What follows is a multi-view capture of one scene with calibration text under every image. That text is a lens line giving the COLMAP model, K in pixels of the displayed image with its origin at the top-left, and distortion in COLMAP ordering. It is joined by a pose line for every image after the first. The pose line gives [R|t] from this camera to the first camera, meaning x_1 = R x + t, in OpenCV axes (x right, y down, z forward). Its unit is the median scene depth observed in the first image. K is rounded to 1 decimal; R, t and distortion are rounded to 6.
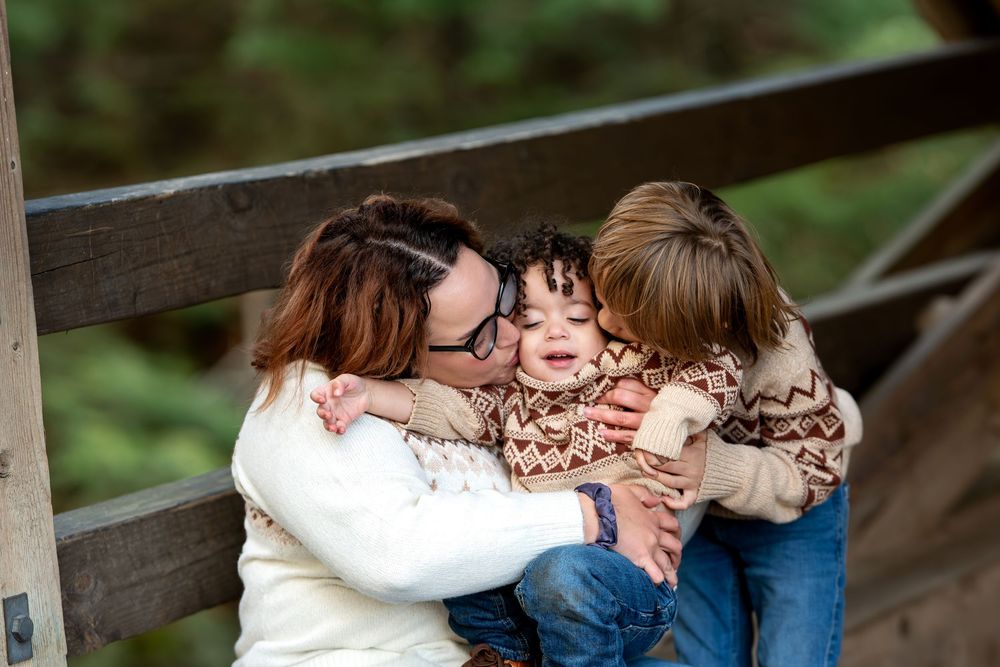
lens RADIAL K [[4007.2, 0, 500.0], [0, 4007.2, 333.5], [0, 0, 1]] dist [-0.217618, -2.032226]
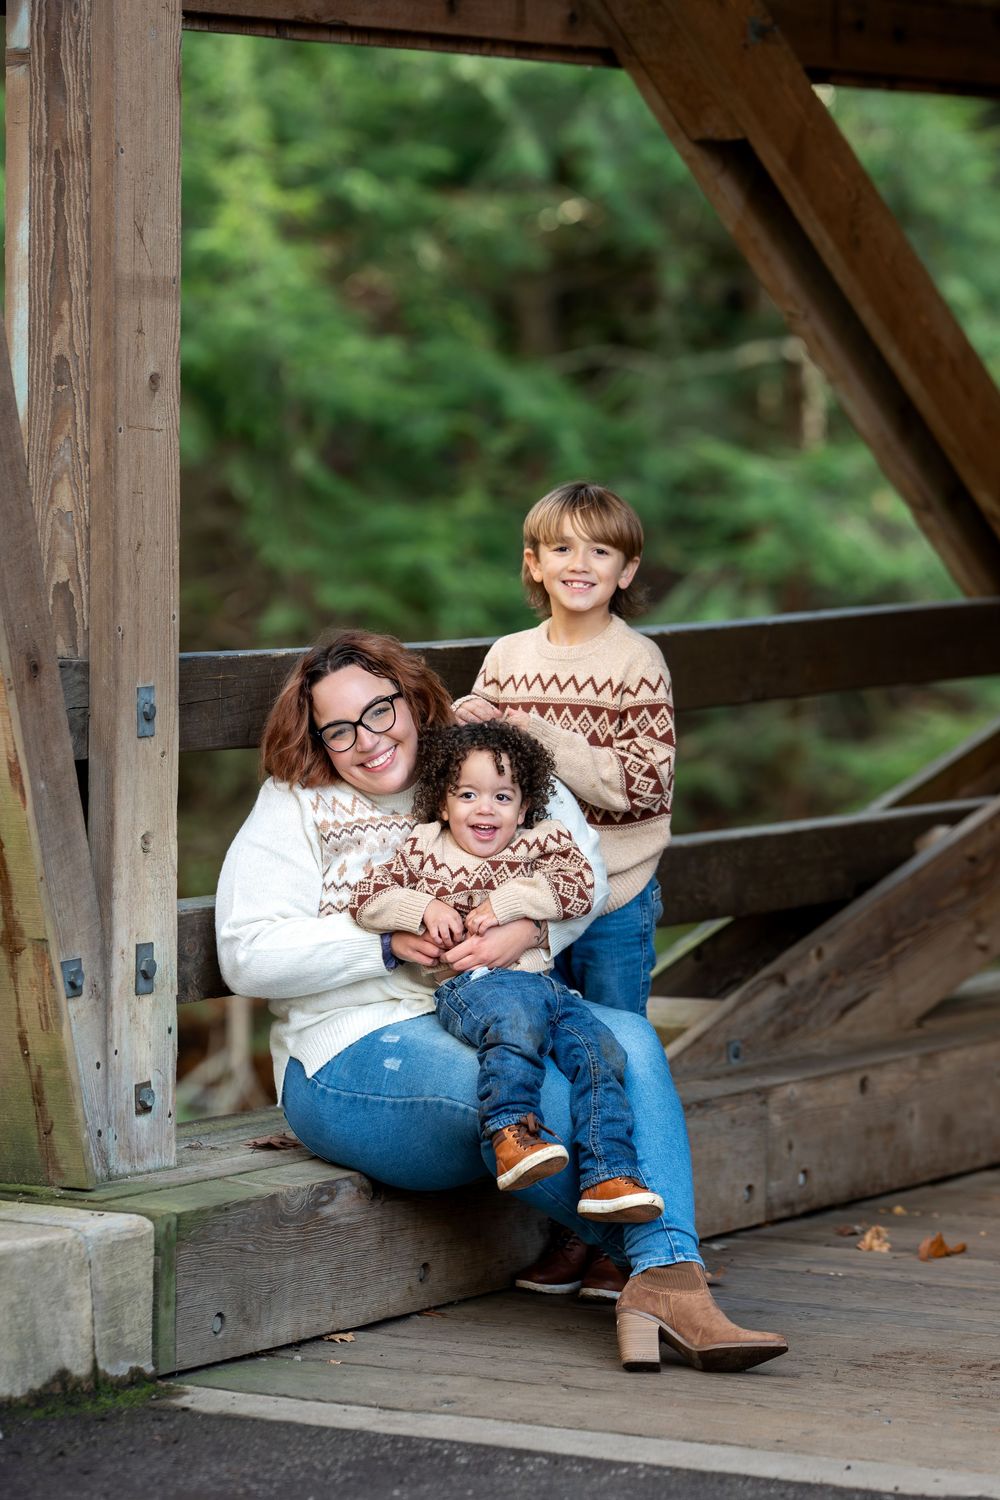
lens RADIAL K [[6033.6, 0, 242.1], [0, 6033.6, 748.9], [0, 0, 1]] dist [0.033356, -0.860671]
pose [[0.994536, 0.090178, -0.052600, 0.008149], [-0.092033, 0.995176, -0.033980, 0.061213], [0.049282, 0.038635, 0.998037, -0.911490]]
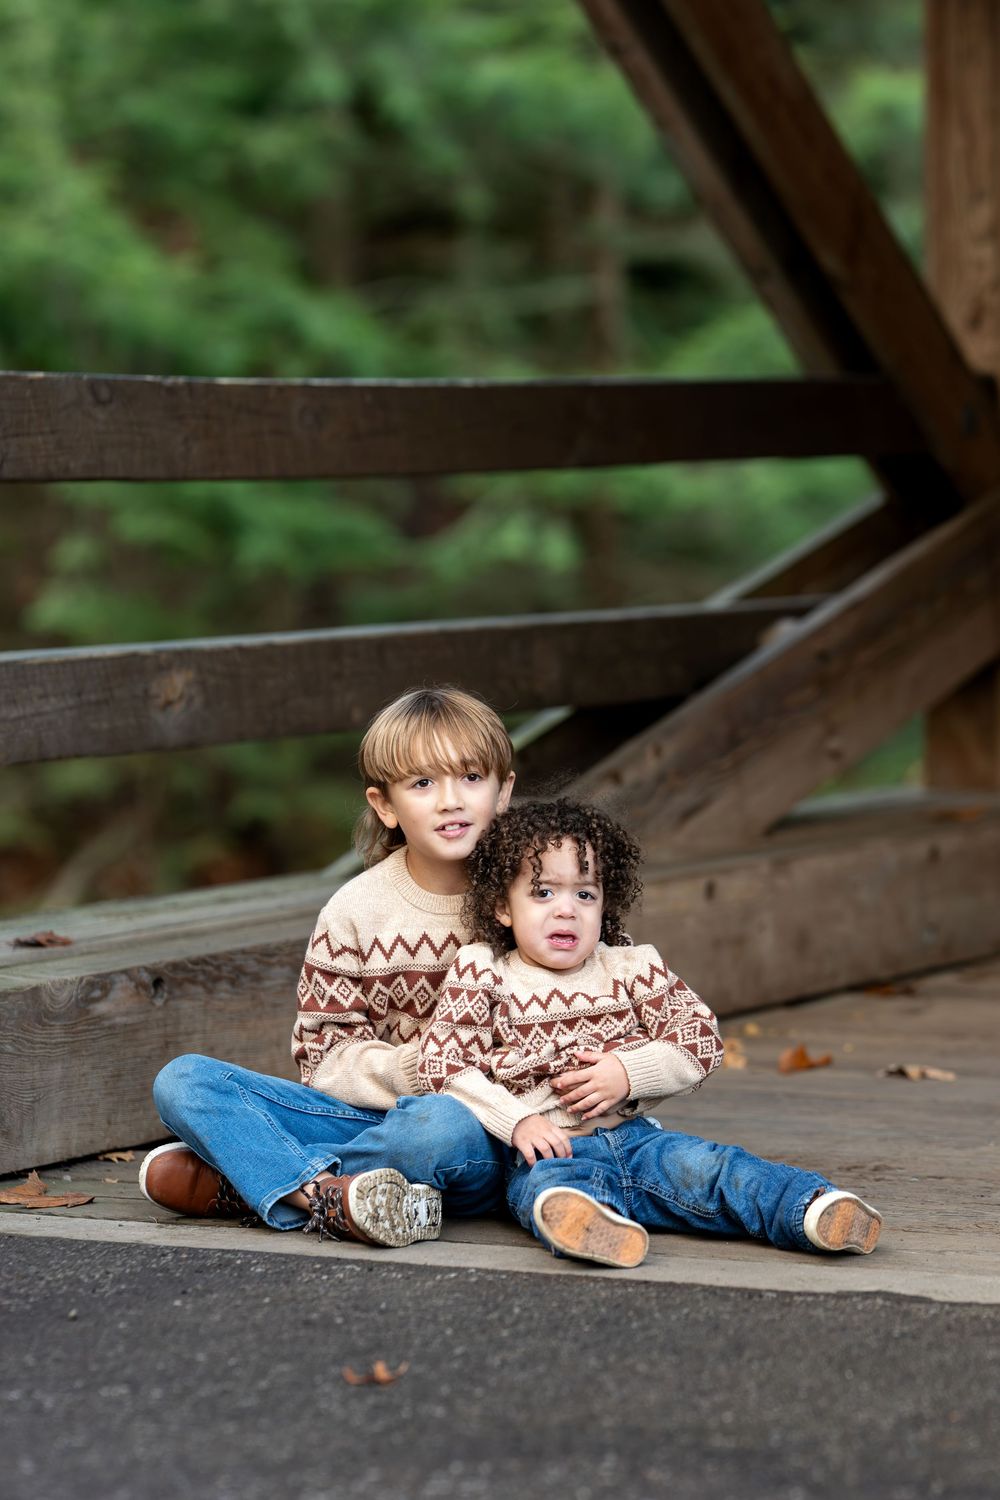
lens RADIAL K [[5763.9, 0, 540.1], [0, 5763.9, 755.0], [0, 0, 1]] dist [0.024111, -0.230183]
pose [[0.996815, 0.074288, 0.028991, 0.015928], [-0.072965, 0.996350, -0.044295, 0.129015], [-0.032176, 0.042038, 0.998598, -0.578176]]
